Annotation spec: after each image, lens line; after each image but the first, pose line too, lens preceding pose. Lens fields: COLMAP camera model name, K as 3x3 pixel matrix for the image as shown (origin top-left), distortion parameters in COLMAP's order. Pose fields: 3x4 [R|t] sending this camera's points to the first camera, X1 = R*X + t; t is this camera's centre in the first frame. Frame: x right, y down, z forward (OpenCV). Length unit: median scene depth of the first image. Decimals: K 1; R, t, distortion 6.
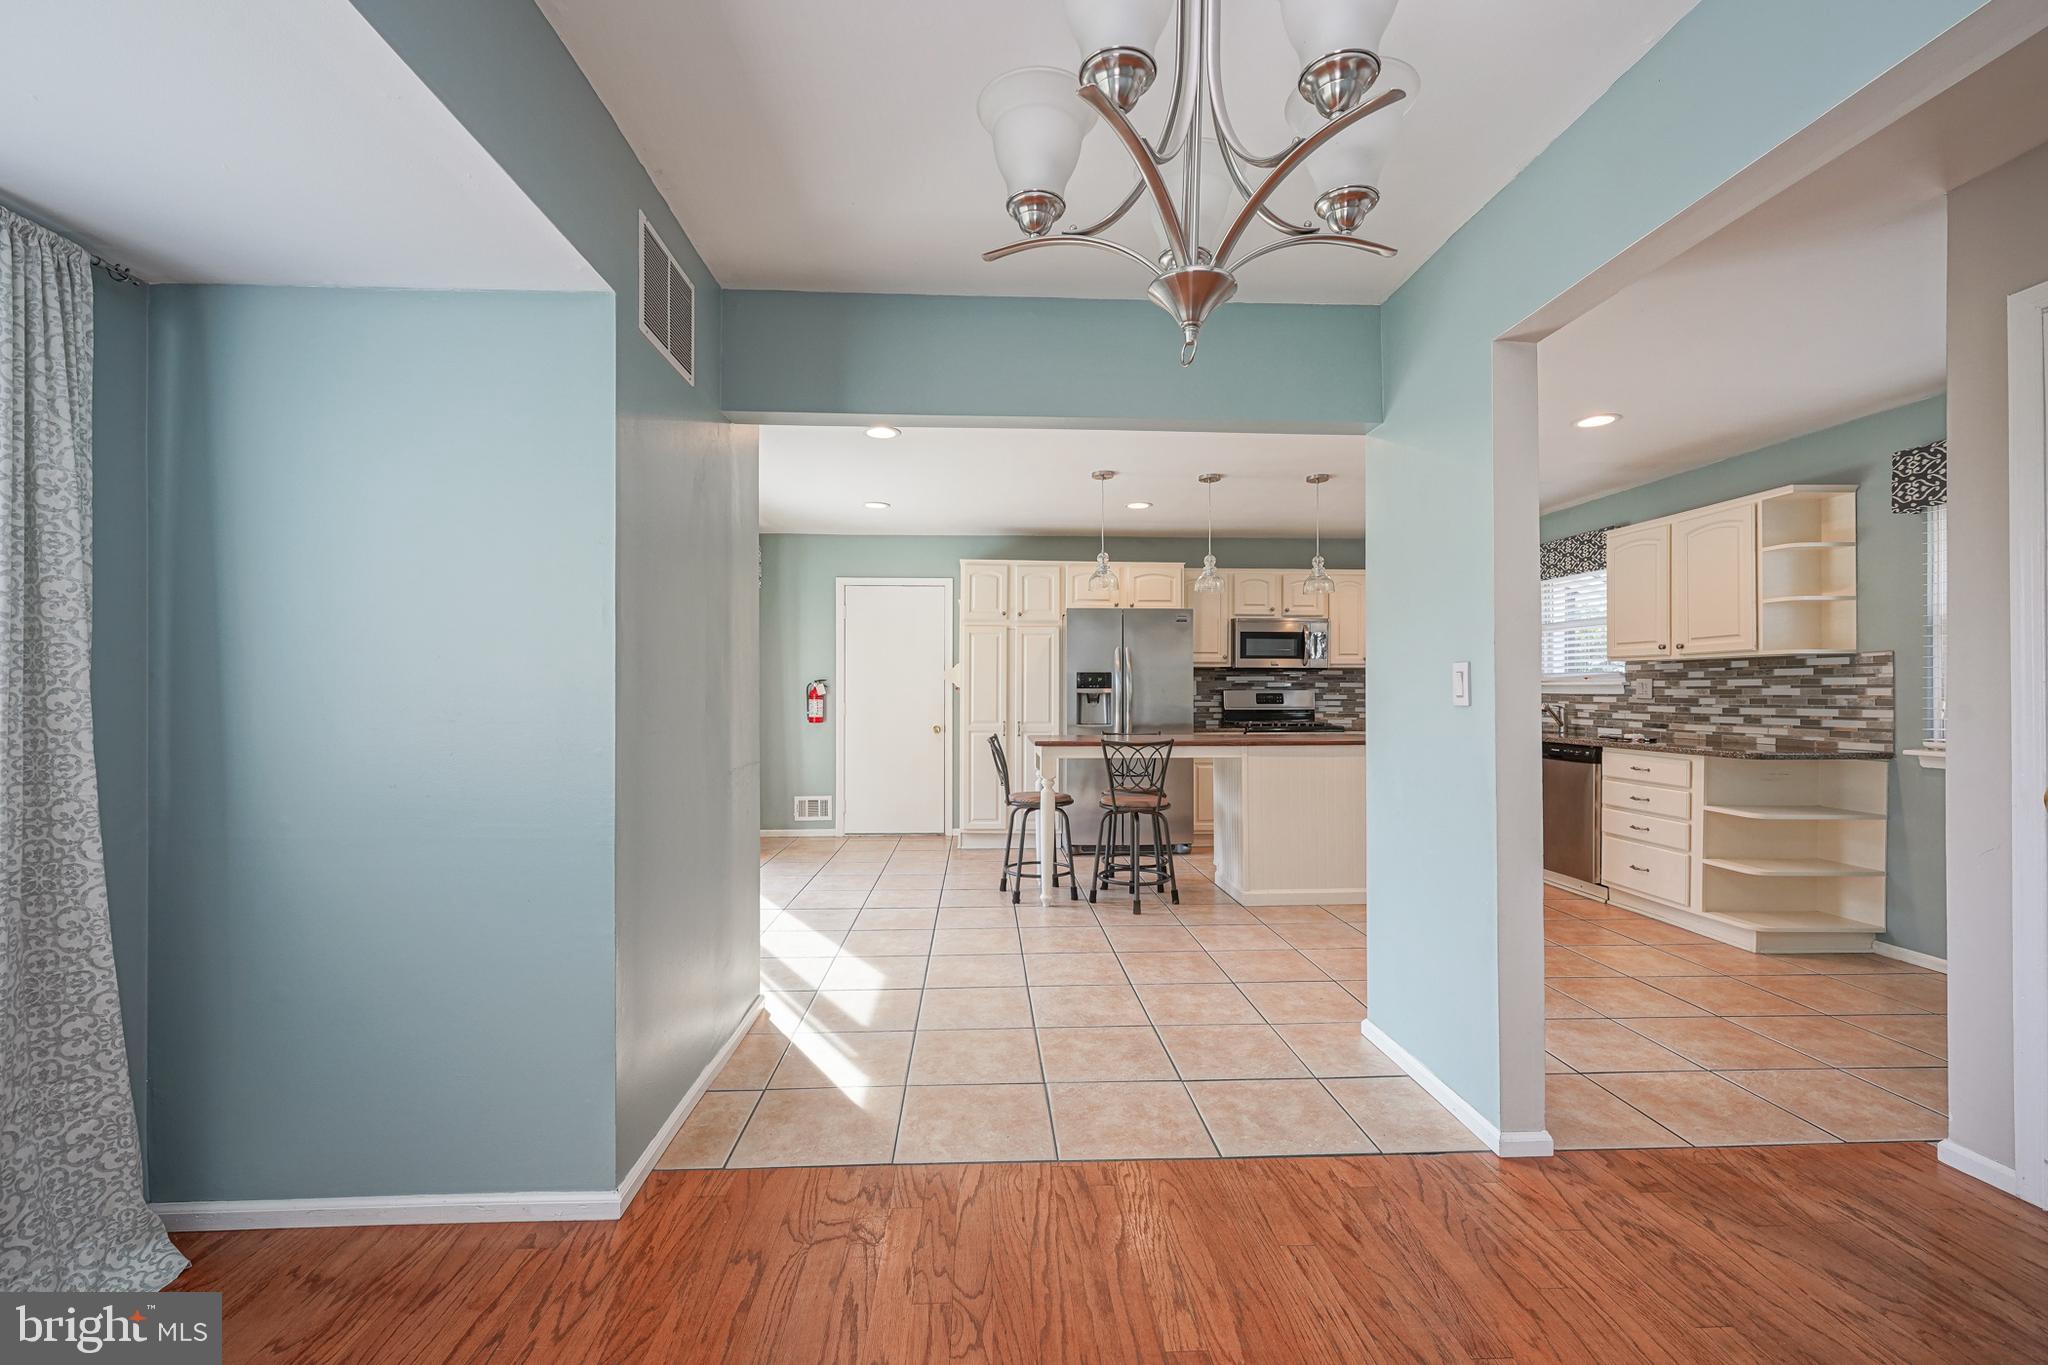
lens RADIAL K [[828.3, 0, 1023.6], [0, 828.3, 696.4], [0, 0, 1]] dist [0.003662, -0.000335]
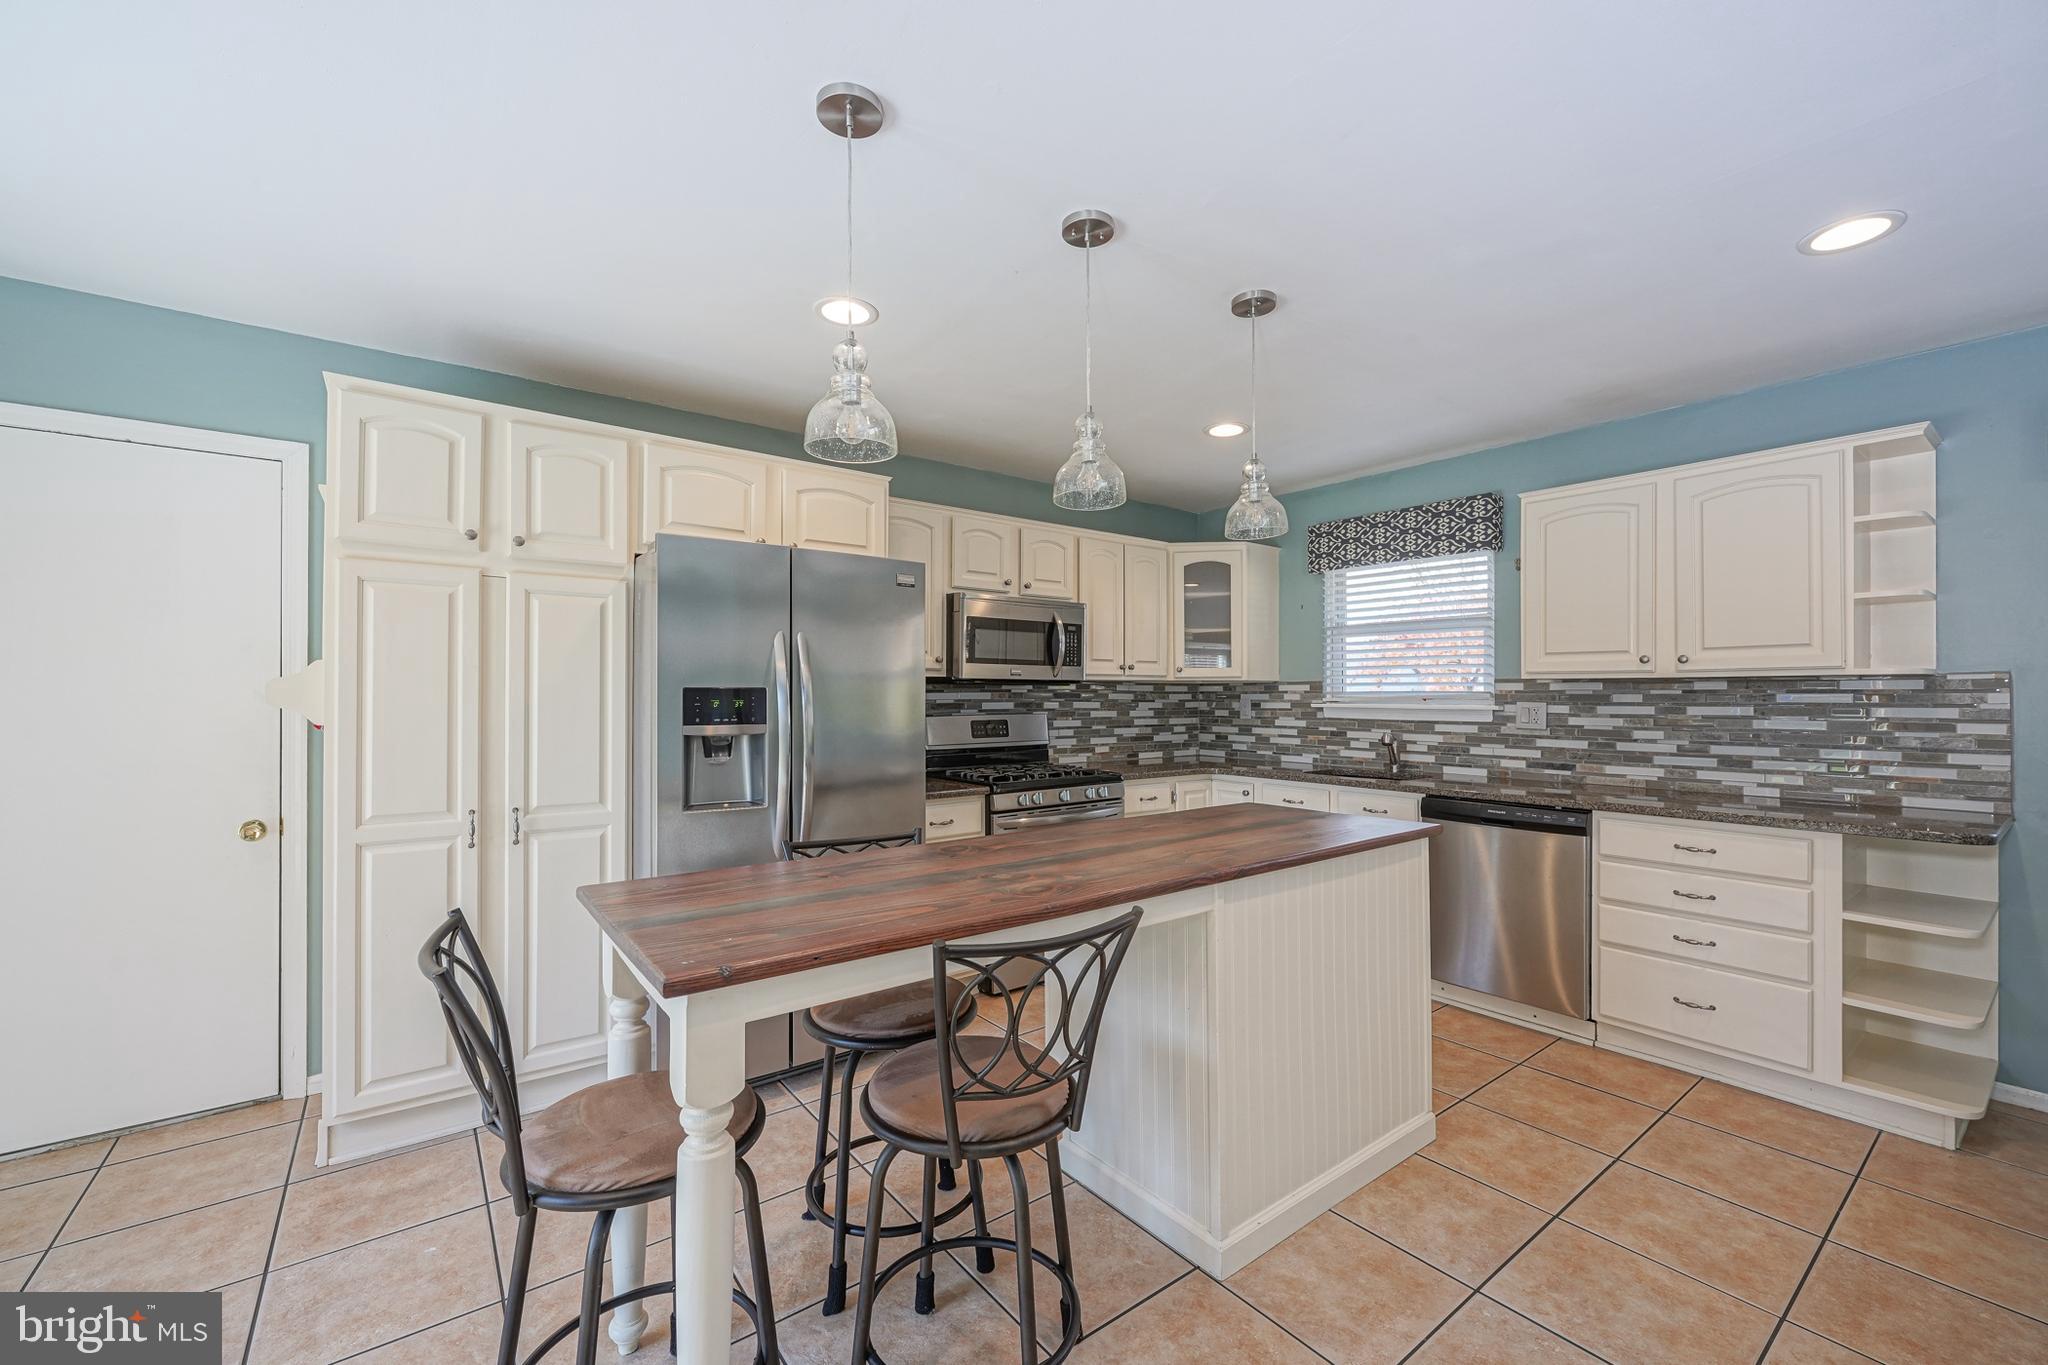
lens RADIAL K [[828.3, 0, 1019.1], [0, 828.3, 695.5], [0, 0, 1]] dist [0.003662, -0.000335]
pose [[0.827953, 0.000062, 0.560798, -0.039732], [0.004308, 0.999970, -0.006471, -0.026796], [-0.560781, 0.007774, 0.827927, 0.711379]]
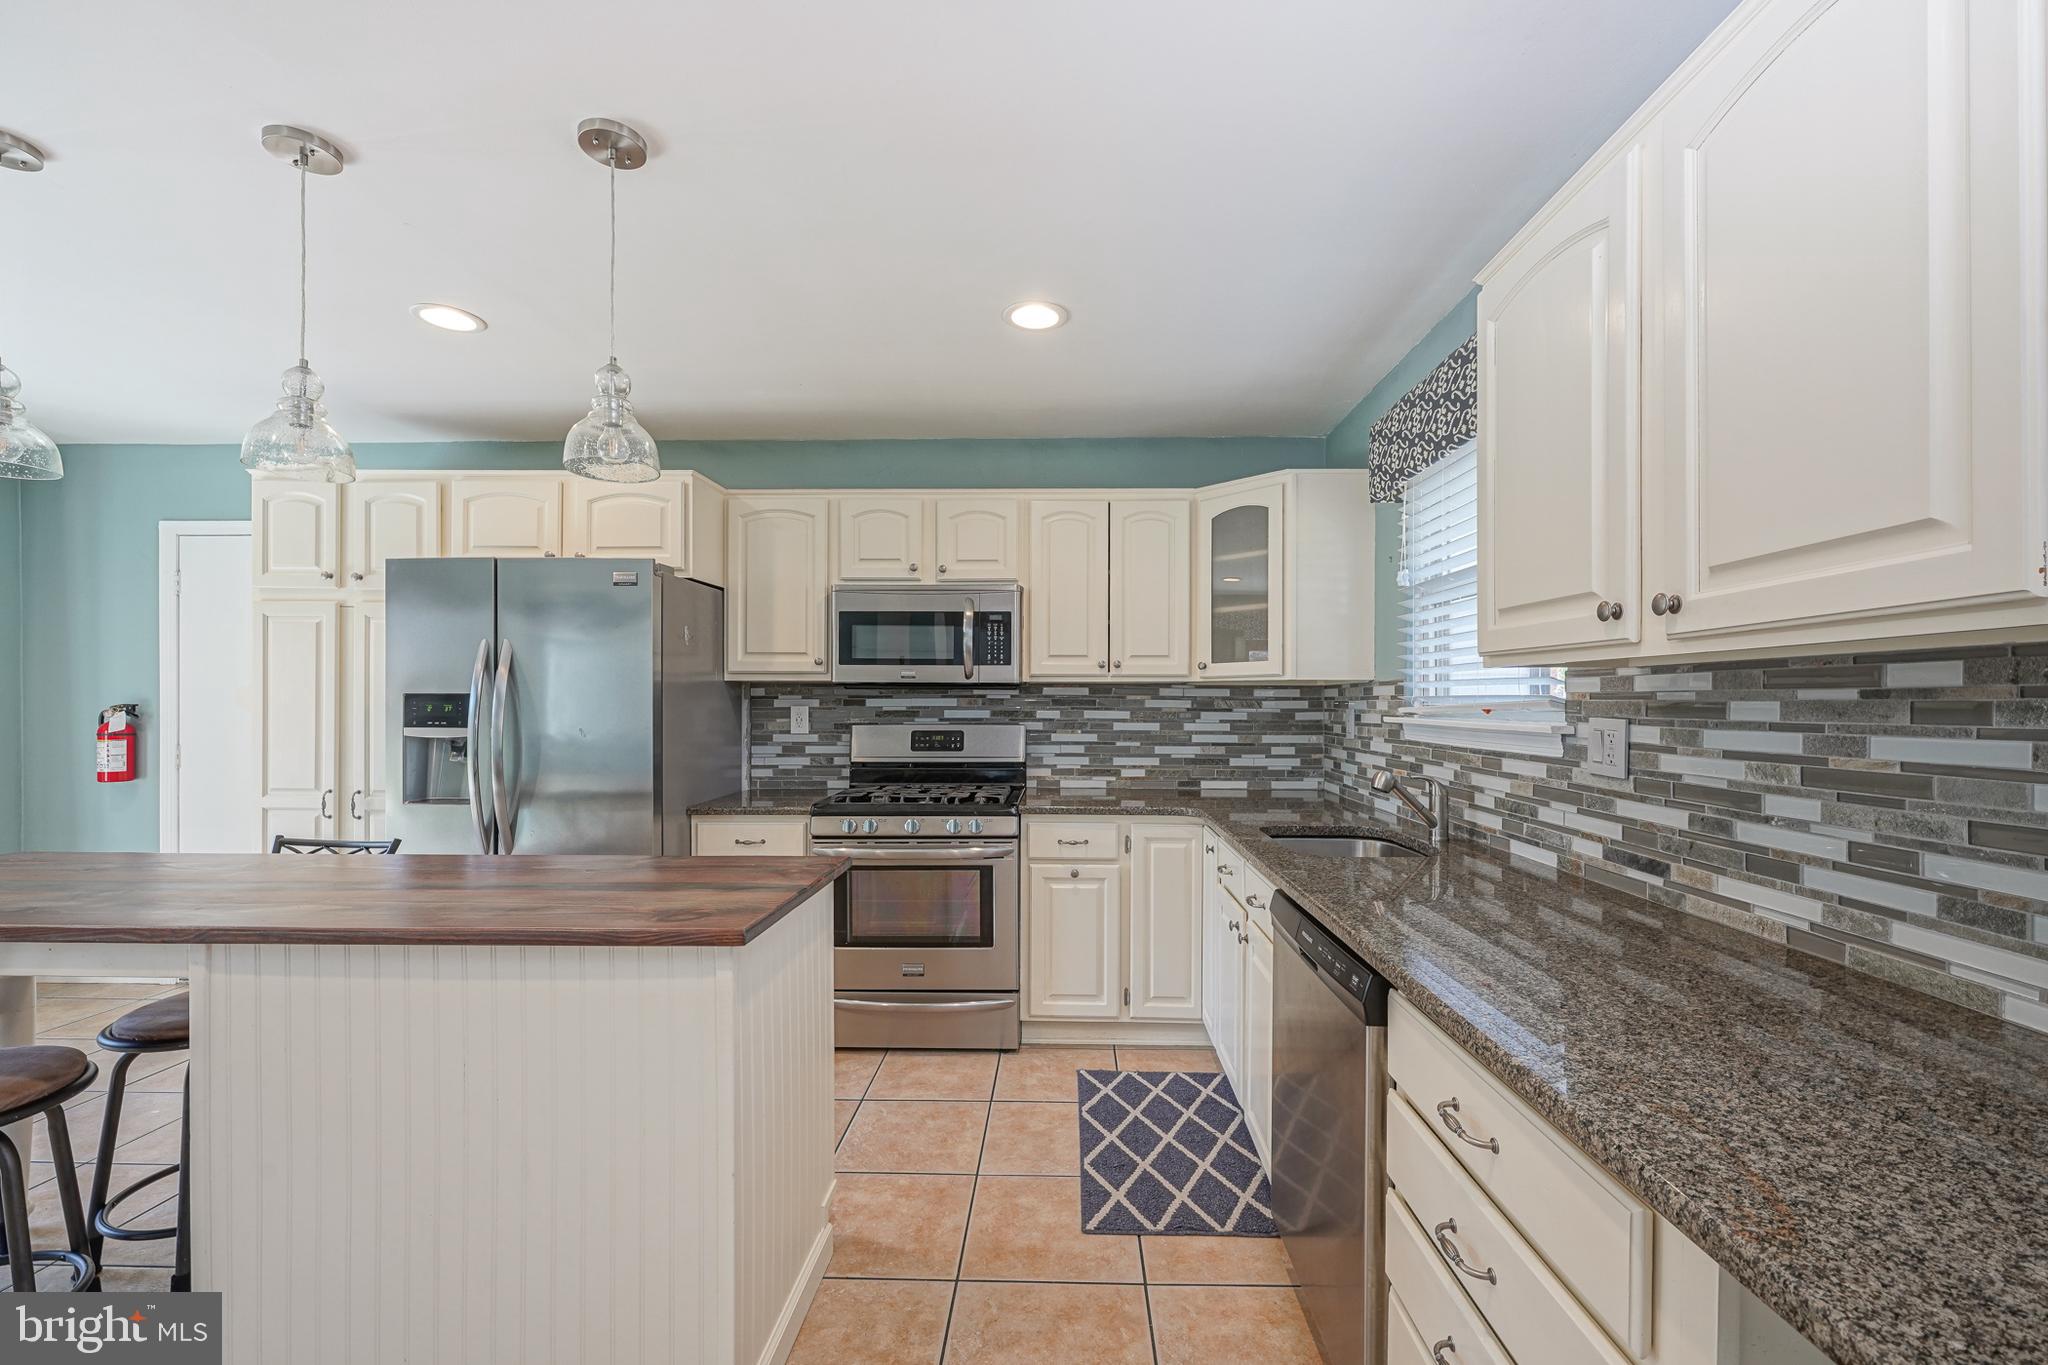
lens RADIAL K [[828.3, 0, 1053.4], [0, 828.3, 712.2], [0, 0, 1]] dist [0.003662, -0.000335]
pose [[0.997089, 0.003540, -0.076160, 0.603430], [-0.003253, 0.999987, 0.003891, -0.026615], [0.076173, -0.003632, 0.997088, 0.710372]]
